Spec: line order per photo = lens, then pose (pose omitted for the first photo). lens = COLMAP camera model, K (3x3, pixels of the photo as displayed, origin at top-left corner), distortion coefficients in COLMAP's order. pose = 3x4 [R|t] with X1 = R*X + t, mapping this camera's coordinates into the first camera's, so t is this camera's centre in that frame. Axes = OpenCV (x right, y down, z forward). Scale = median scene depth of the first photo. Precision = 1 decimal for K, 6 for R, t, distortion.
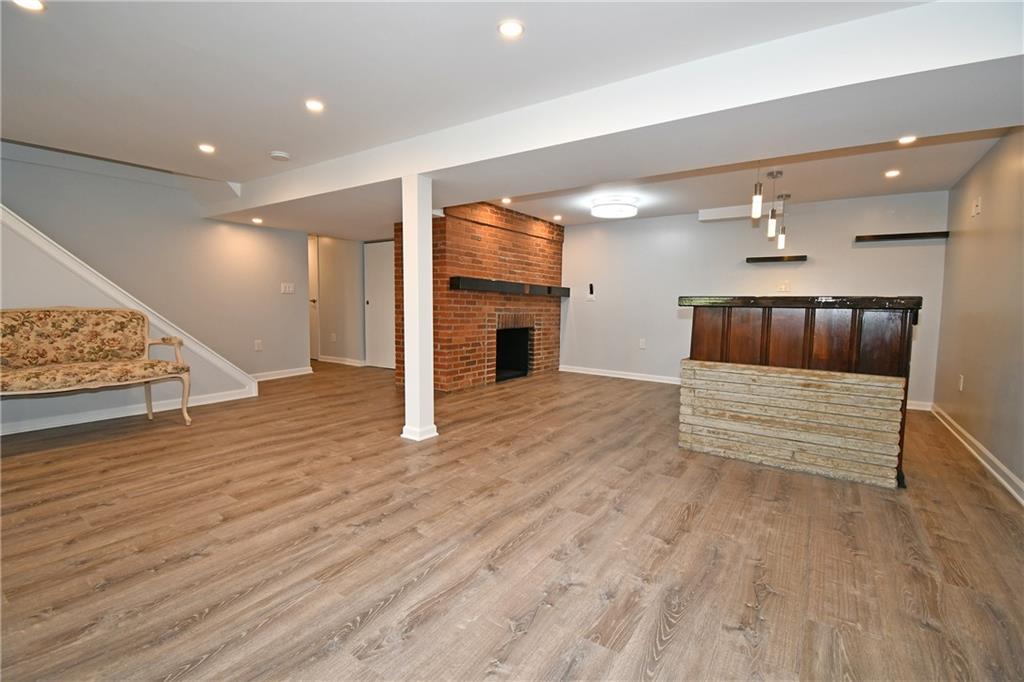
lens RADIAL K [[448.1, 0, 504.2], [0, 448.1, 314.9], [0, 0, 1]] dist [0.022522, -0.026424]
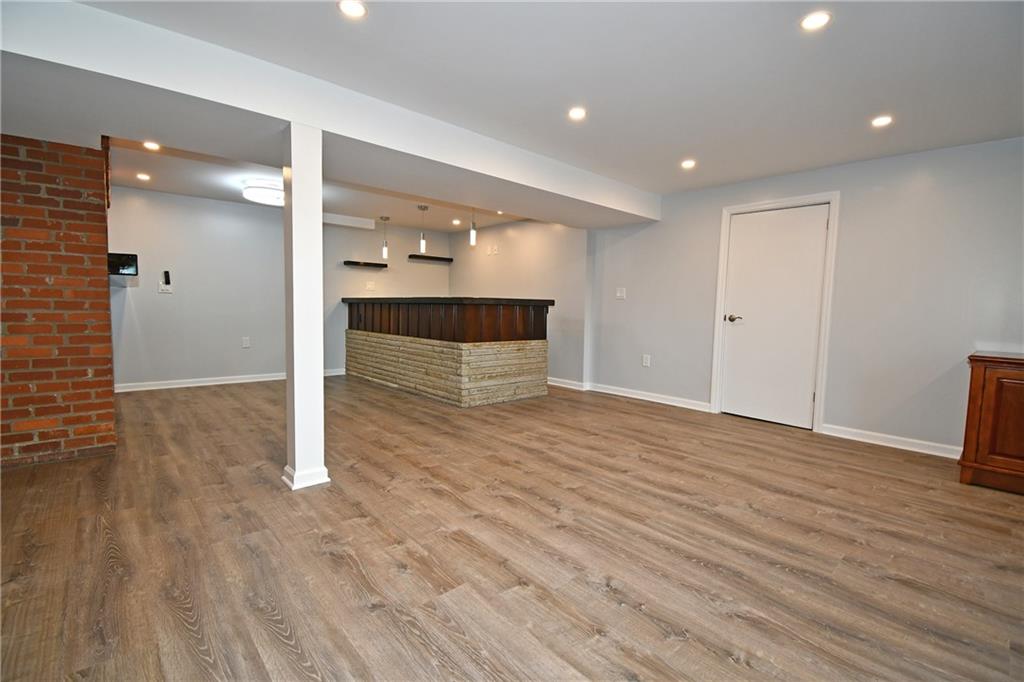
lens RADIAL K [[448.1, 0, 504.2], [0, 448.1, 314.9], [0, 0, 1]] dist [0.022522, -0.026424]
pose [[0.249314, -0.028408, 0.968006, -1.137742], [0.008235, 0.999596, 0.027214, -0.029504], [-0.968388, 0.001187, 0.249448, 0.690025]]
